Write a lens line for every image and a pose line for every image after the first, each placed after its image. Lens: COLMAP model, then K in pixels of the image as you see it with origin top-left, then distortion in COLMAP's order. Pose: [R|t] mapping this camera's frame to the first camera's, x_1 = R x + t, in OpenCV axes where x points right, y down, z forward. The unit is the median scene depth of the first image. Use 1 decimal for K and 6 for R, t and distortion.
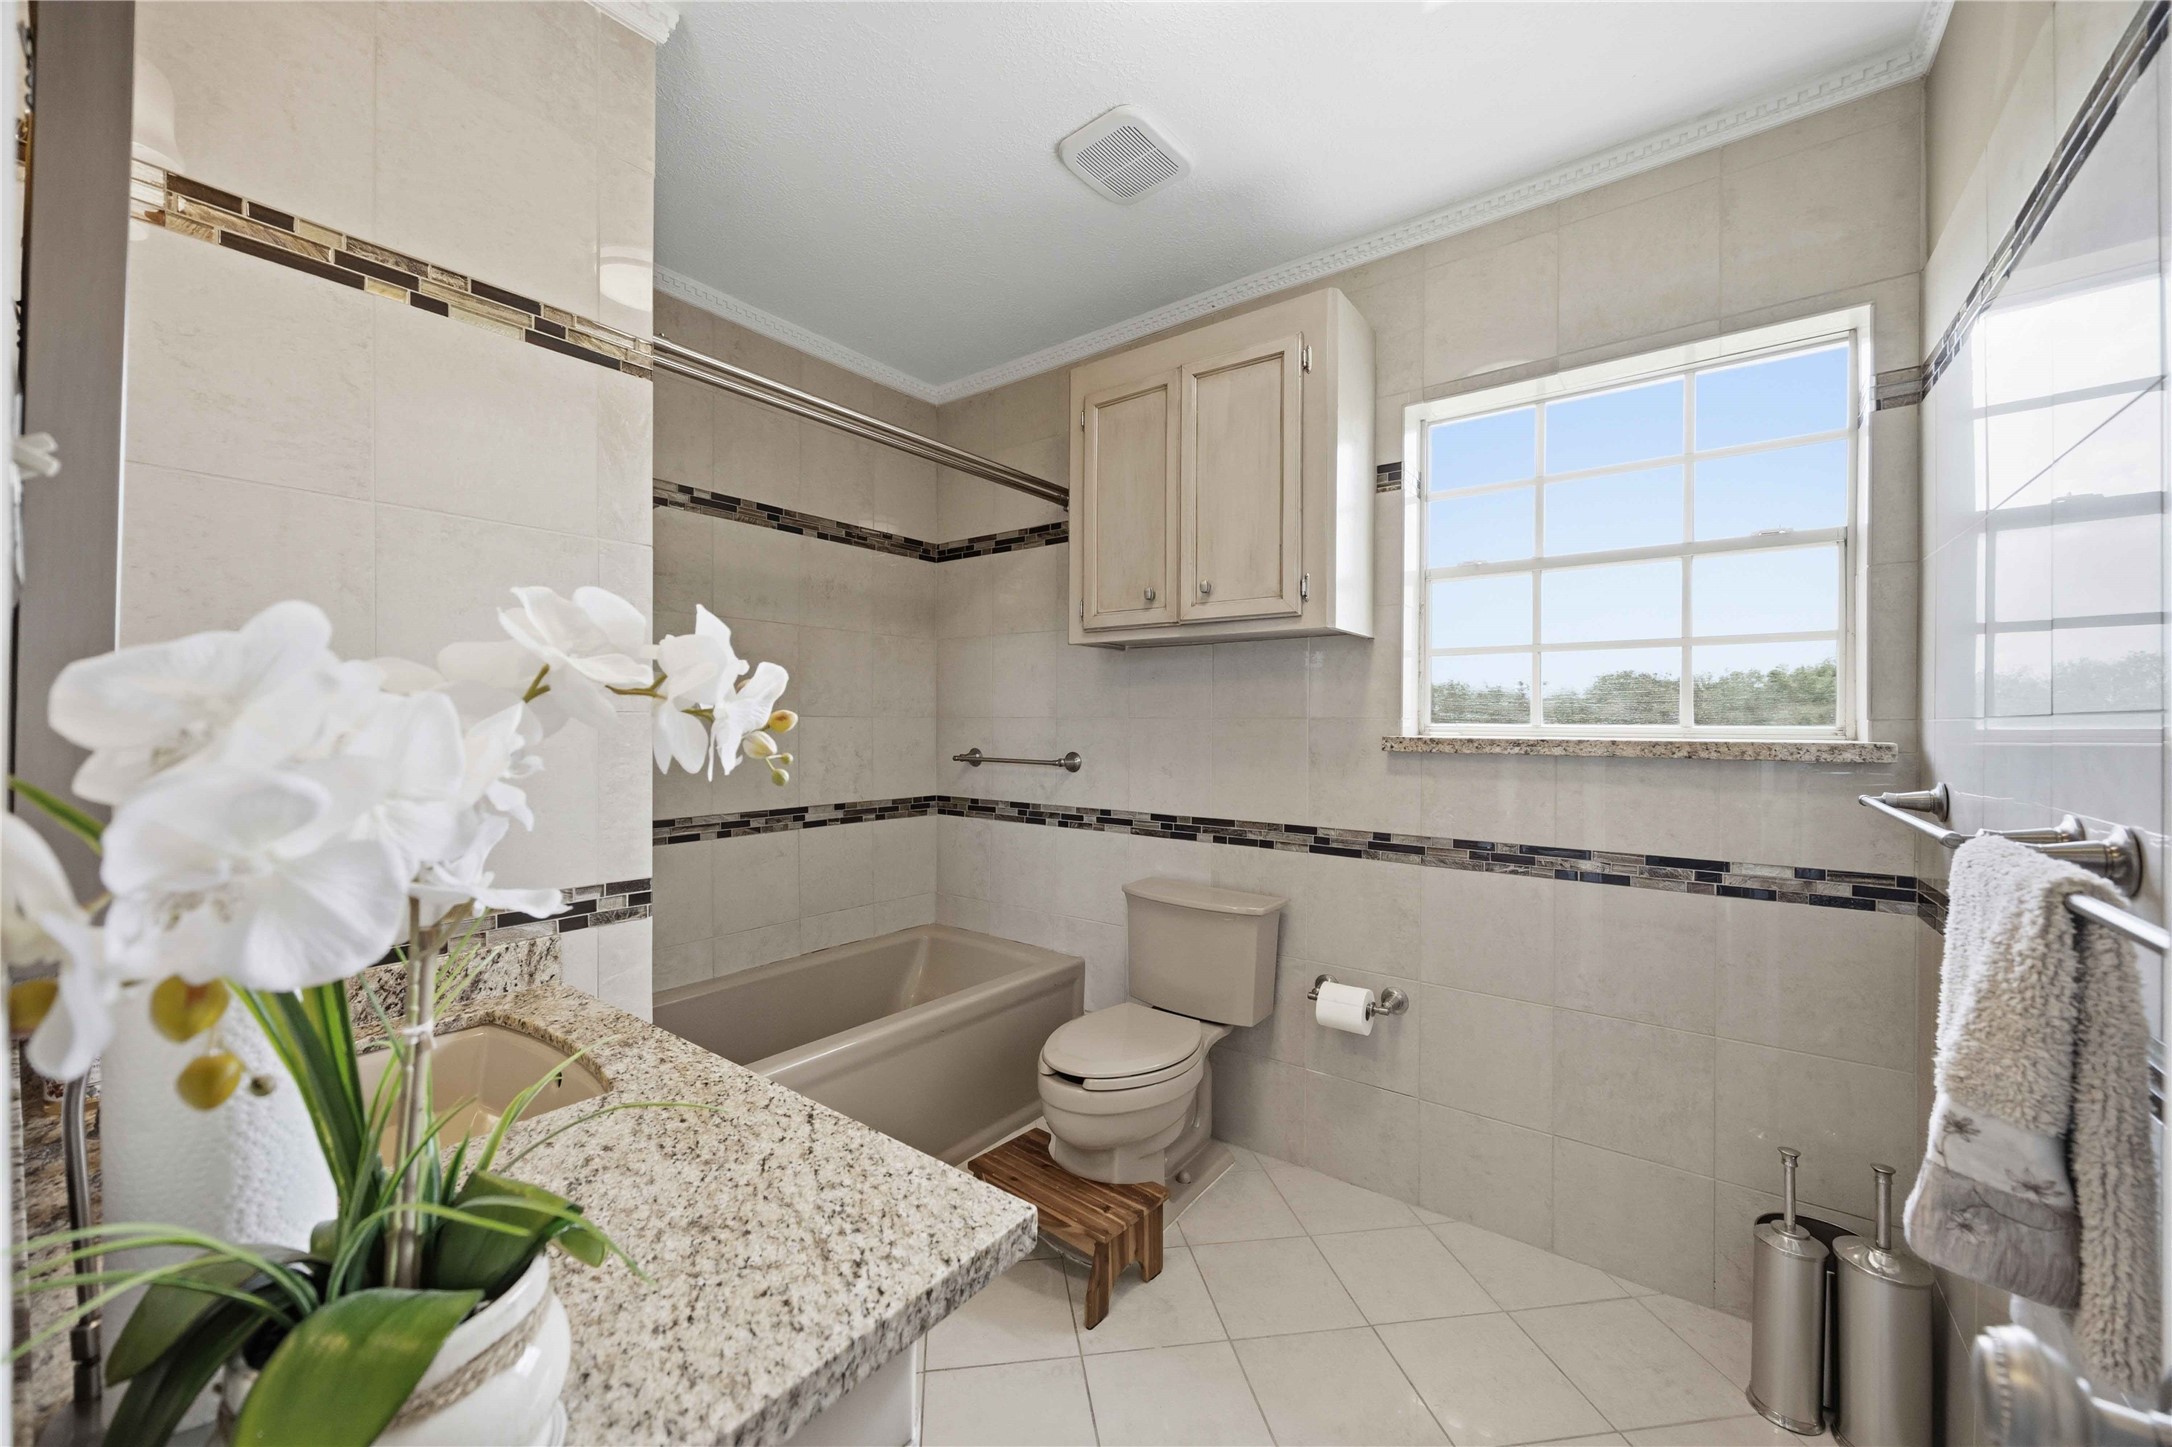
lens RADIAL K [[826.8, 0, 1078.4], [0, 826.8, 722.0], [0, 0, 1]] dist [-0.001377, 0.000382]
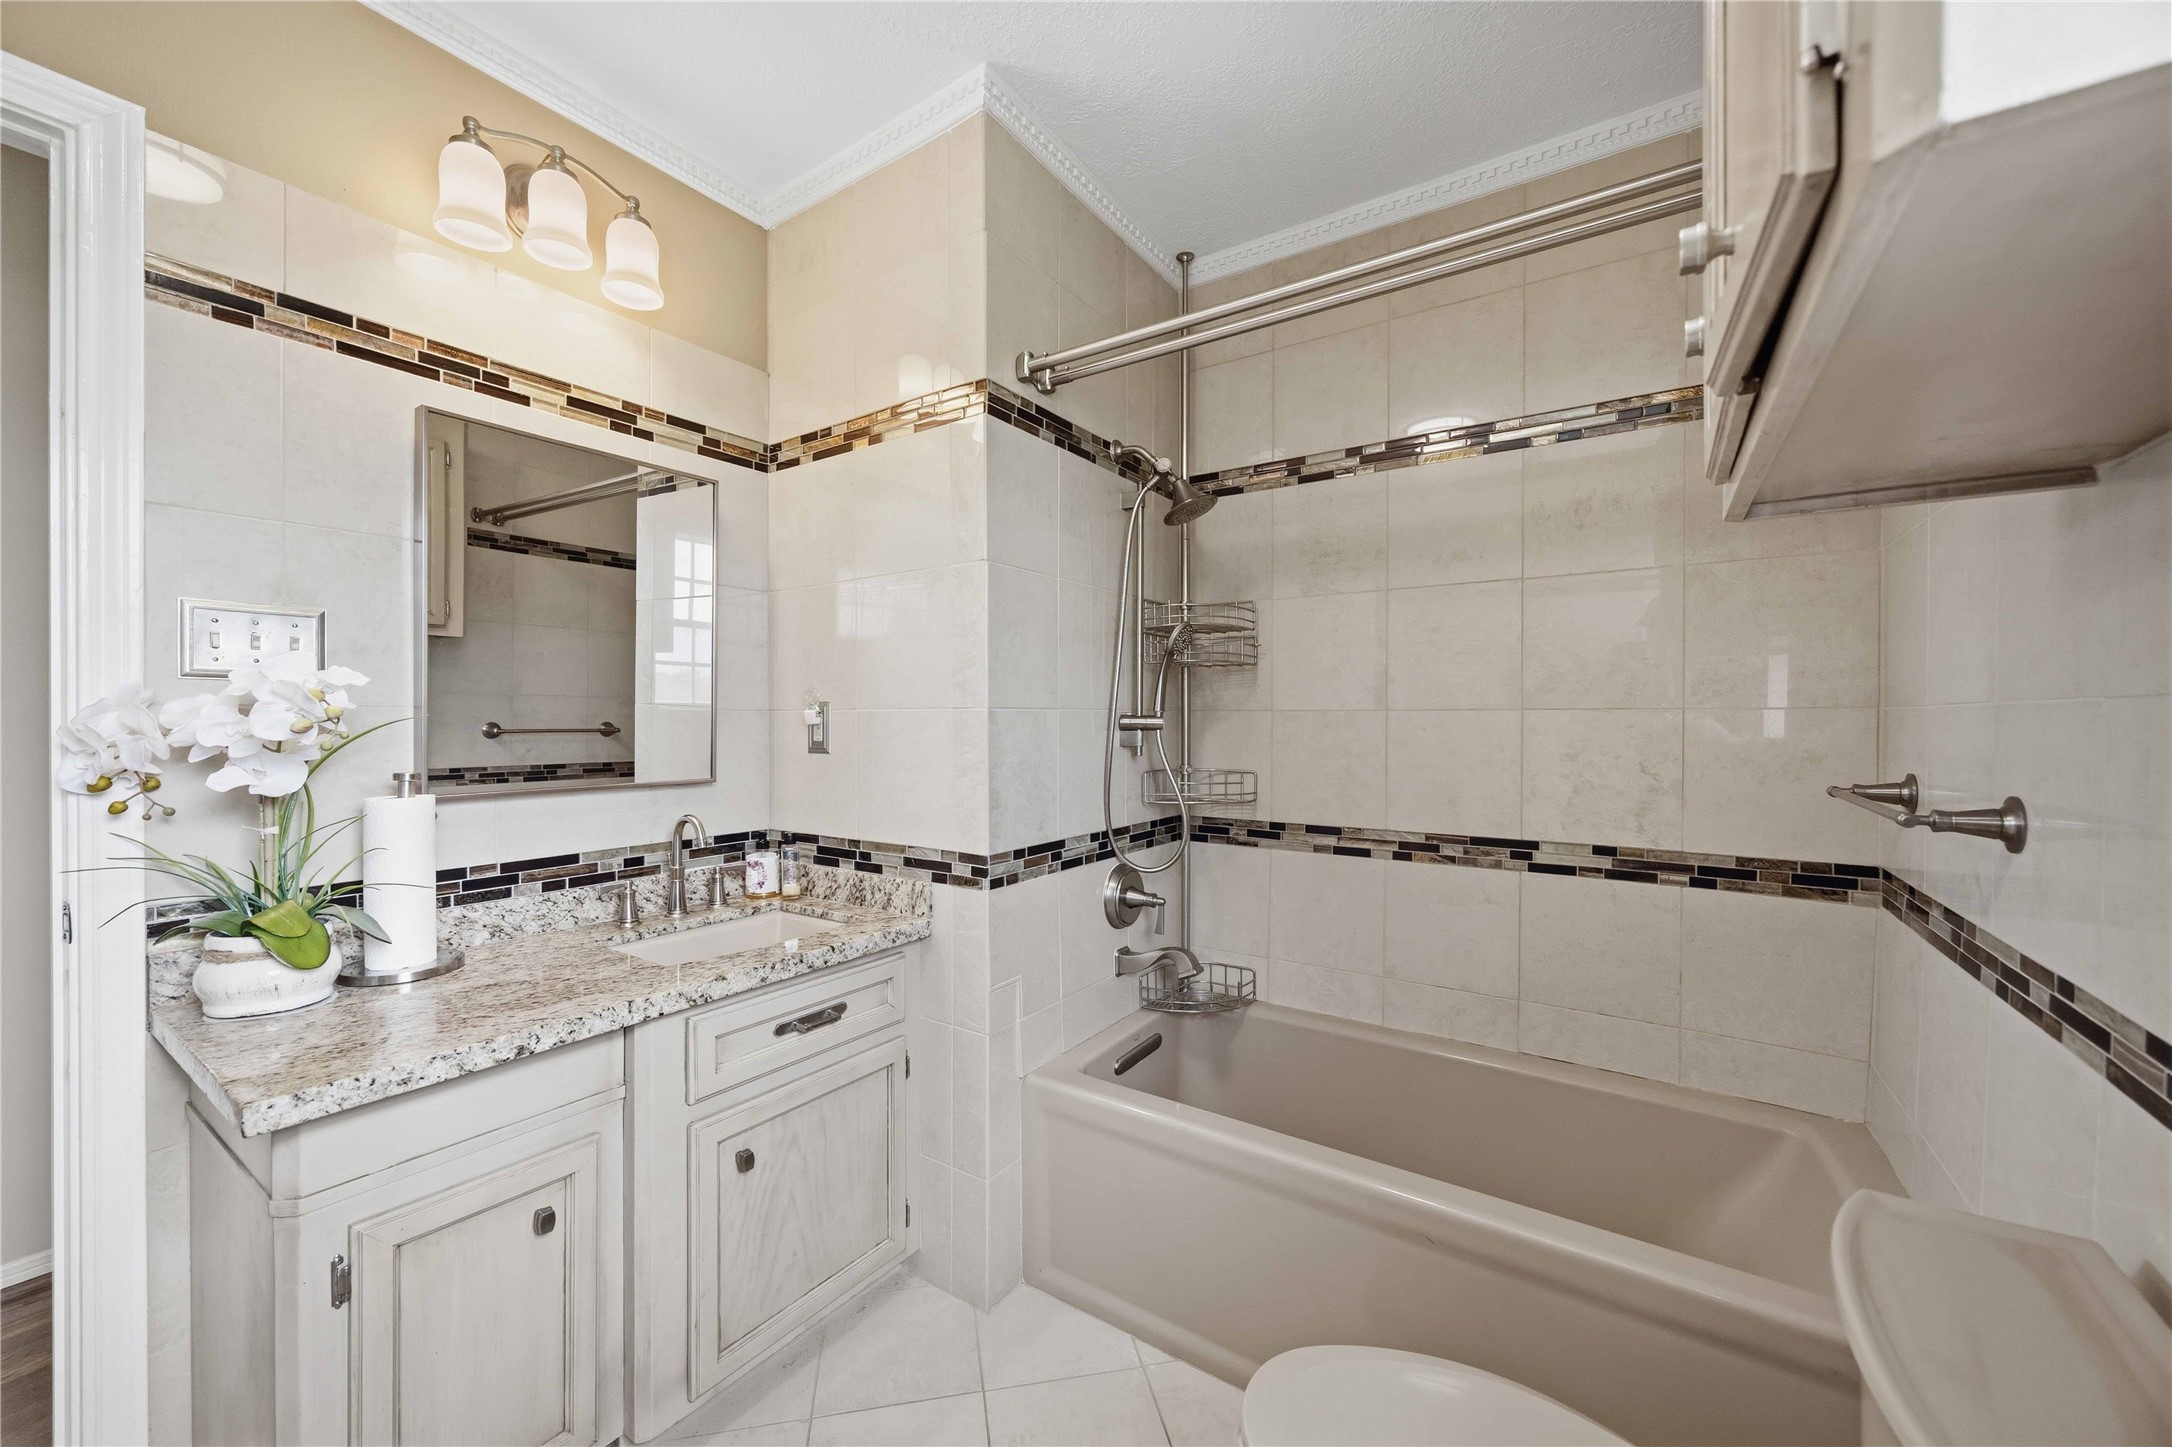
lens RADIAL K [[826.8, 0, 1077.9], [0, 826.8, 722.1], [0, 0, 1]] dist [-0.001377, 0.000382]
pose [[0.055270, -0.002037, -0.998469, 0.353967], [-0.000460, 0.999998, -0.002066, 0.005847], [0.998471, 0.000573, 0.055268, 0.618975]]
